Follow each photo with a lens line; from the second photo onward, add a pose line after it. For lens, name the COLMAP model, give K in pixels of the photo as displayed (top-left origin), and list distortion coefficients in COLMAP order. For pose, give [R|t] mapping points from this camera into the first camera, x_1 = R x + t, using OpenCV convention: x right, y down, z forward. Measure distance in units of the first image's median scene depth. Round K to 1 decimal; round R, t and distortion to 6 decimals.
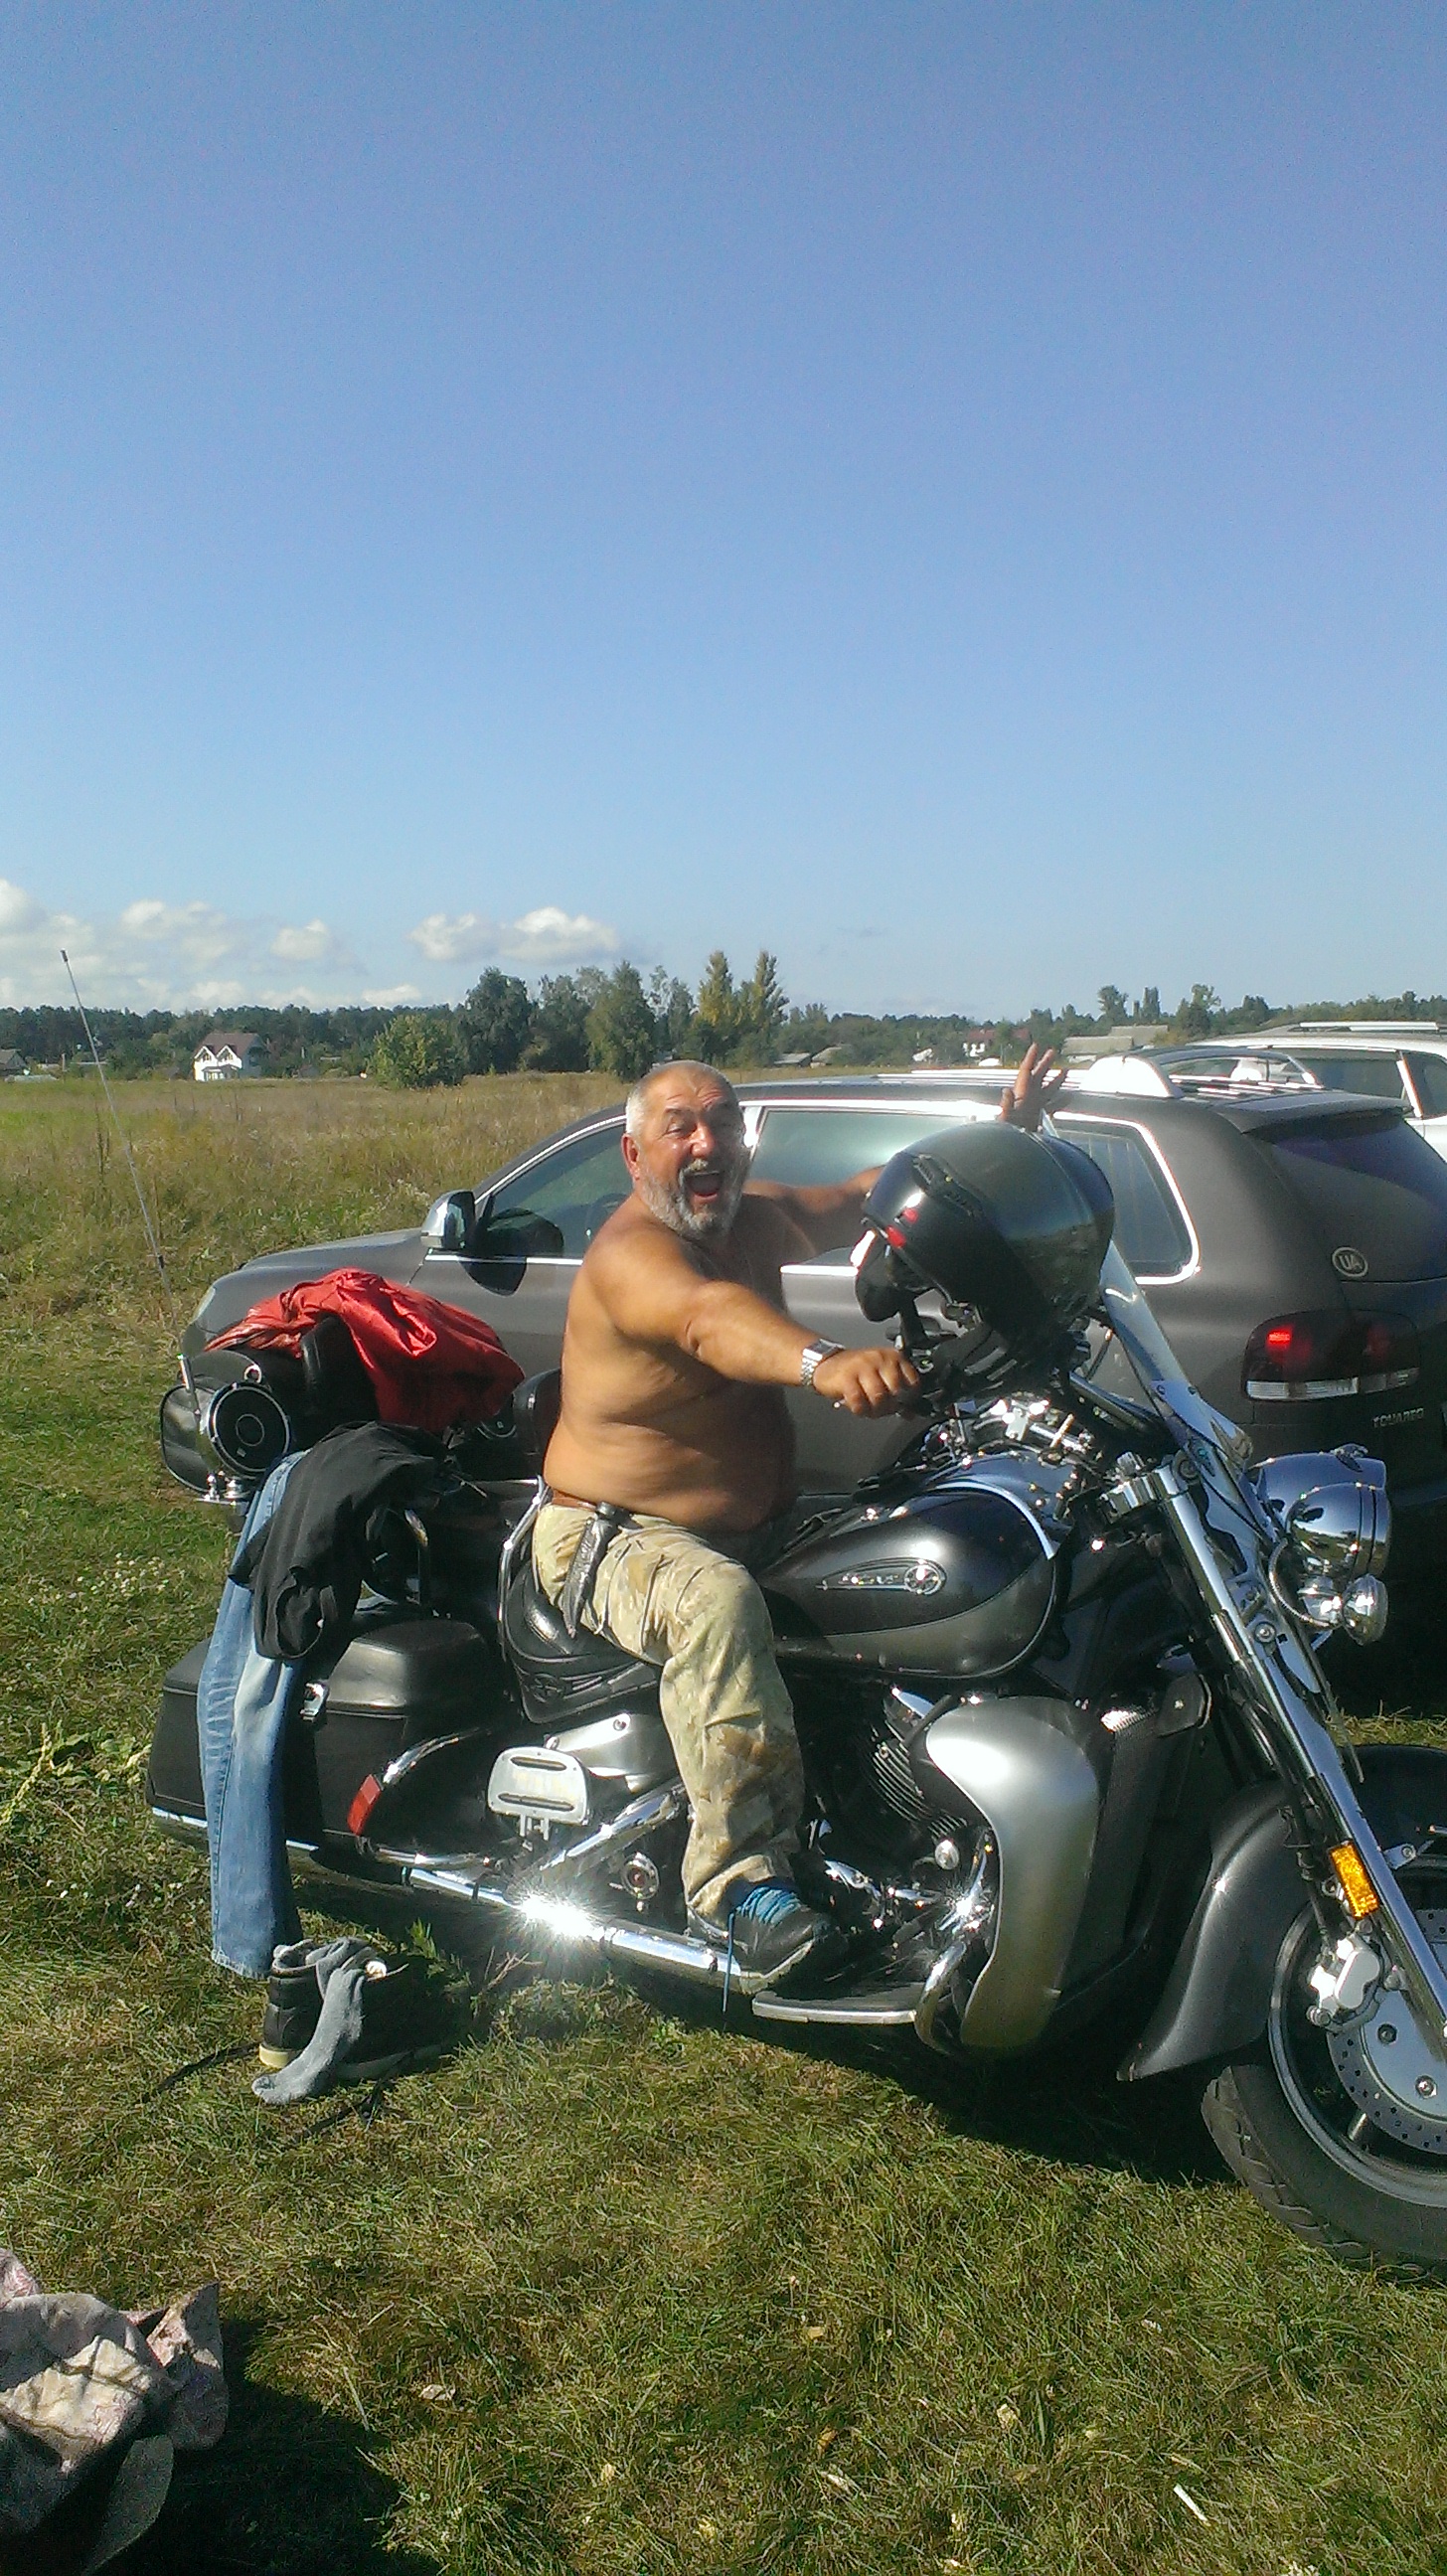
lens RADIAL K [[2017.7, 0, 723.5], [0, 2017.7, 1288.0], [0, 0, 1]] dist [0.141737, -0.228175]
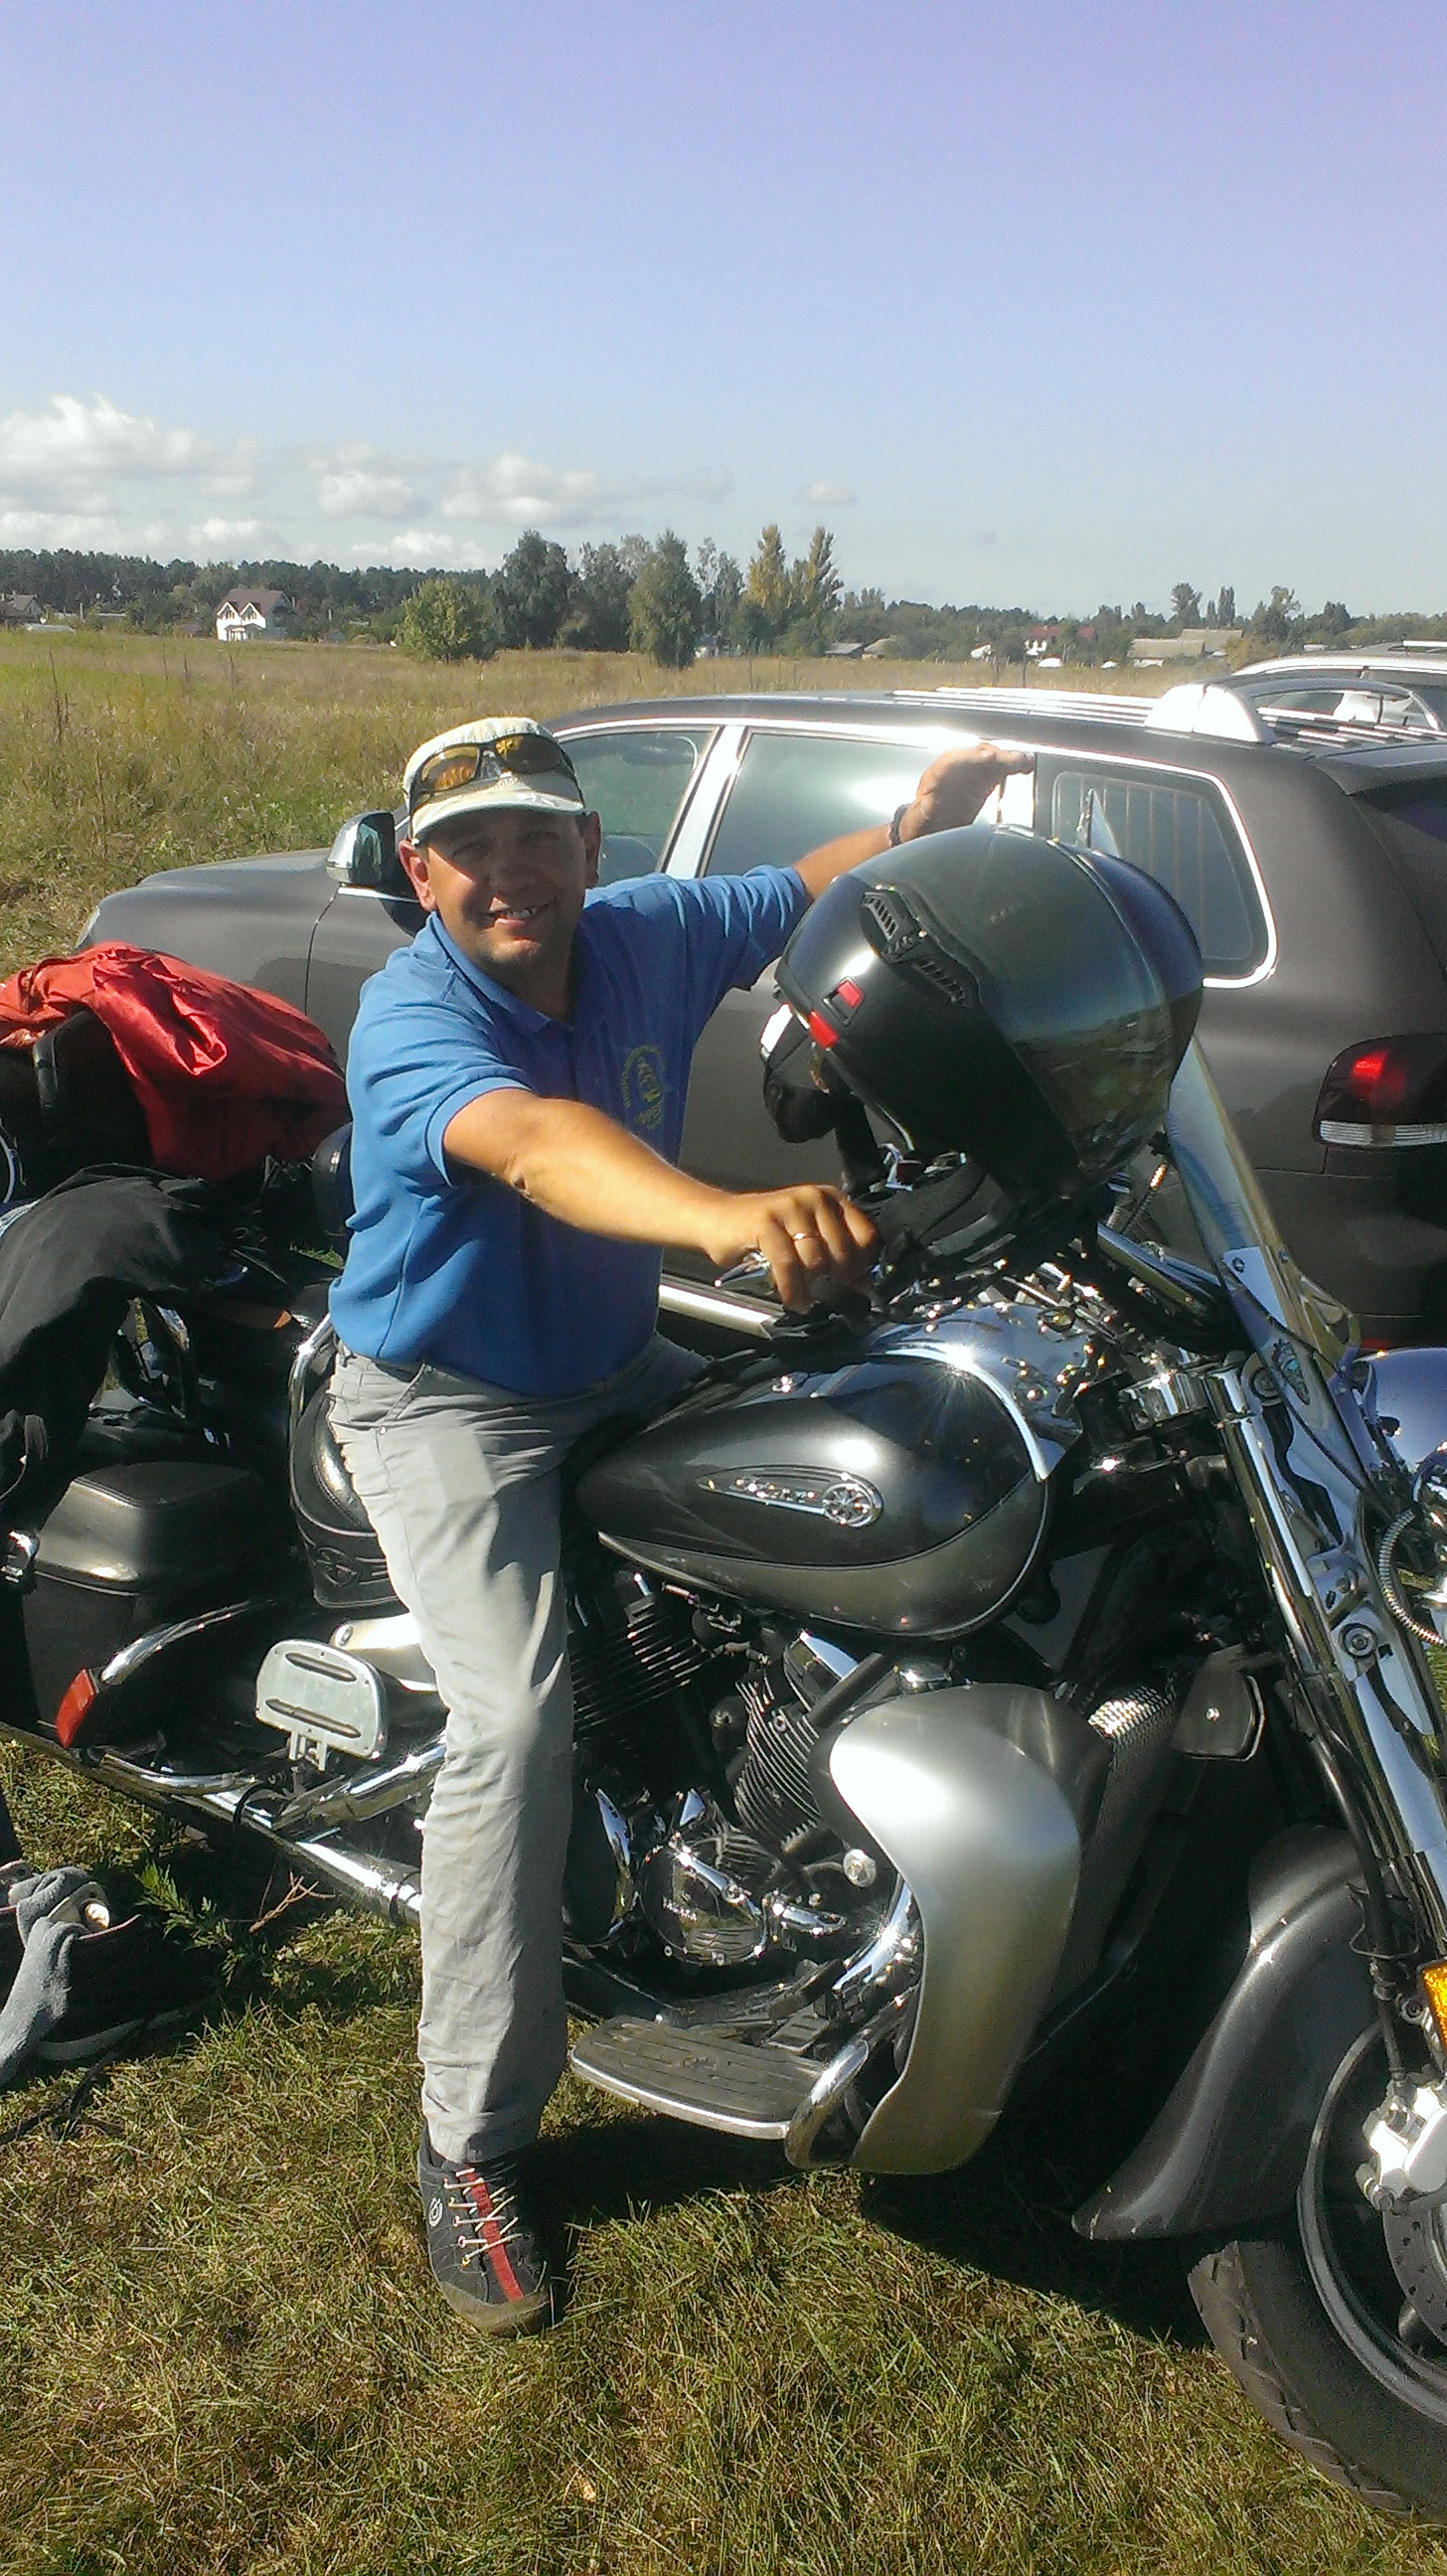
lens RADIAL K [[2017.7, 0, 723.5], [0, 2017.7, 1288.0], [0, 0, 1]] dist [0.141737, -0.228175]
pose [[0.998569, 0.053076, -0.006512, 0.053128], [-0.050847, 0.980153, 0.191609, -0.048938], [0.016552, -0.191004, 0.981450, 0.326249]]
